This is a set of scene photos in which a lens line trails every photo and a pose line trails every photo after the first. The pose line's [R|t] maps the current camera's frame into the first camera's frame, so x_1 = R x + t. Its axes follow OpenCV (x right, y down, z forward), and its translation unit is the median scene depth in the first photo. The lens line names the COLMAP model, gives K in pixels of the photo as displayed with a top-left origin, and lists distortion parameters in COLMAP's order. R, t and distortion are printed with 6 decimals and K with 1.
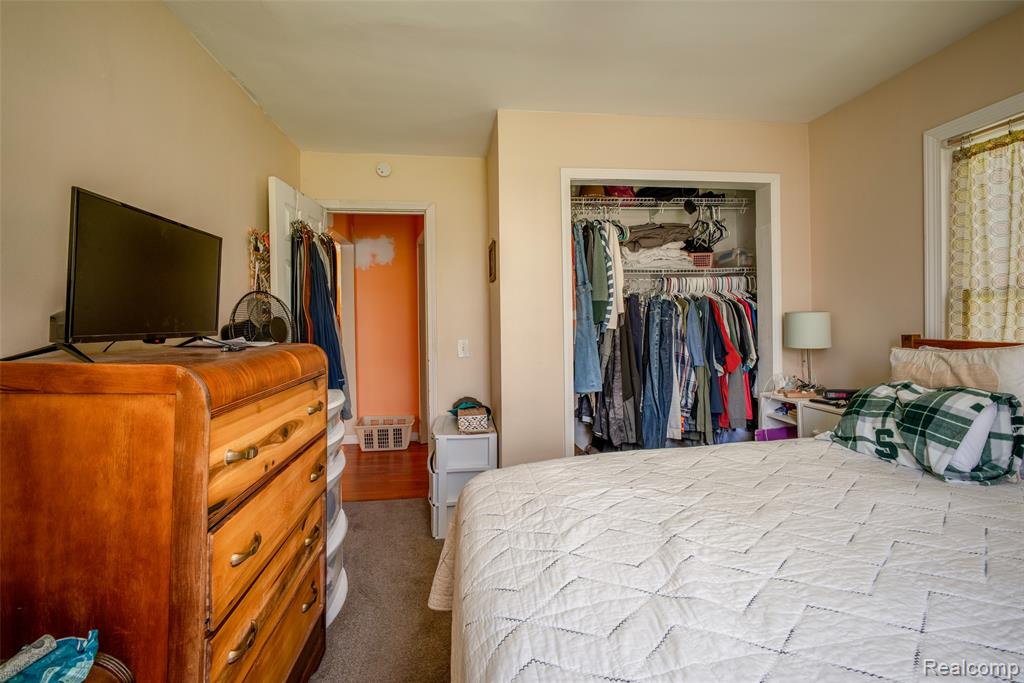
lens RADIAL K [[448.6, 0, 513.4], [0, 448.6, 327.8], [0, 0, 1]] dist [-0.000424, 0.000075]
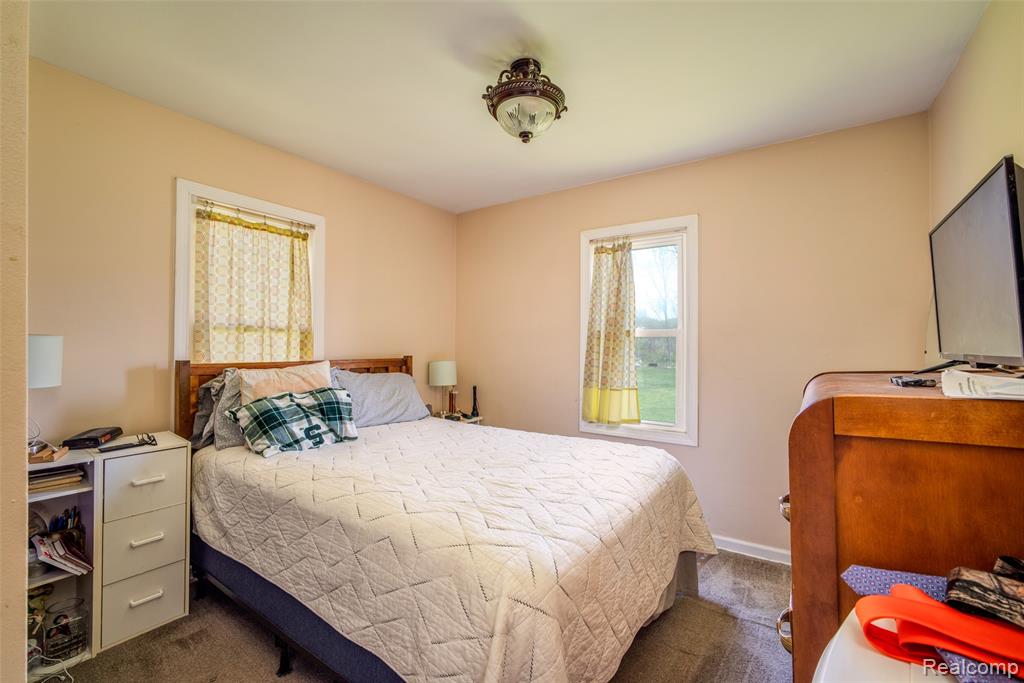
lens RADIAL K [[448.6, 0, 513.4], [0, 448.6, 327.8], [0, 0, 1]] dist [-0.000424, 0.000075]
pose [[-0.744329, 0.025795, 0.667314, -0.554708], [0.010977, 0.999591, -0.026395, -0.032359], [-0.667723, -0.012322, -0.744308, 1.593210]]
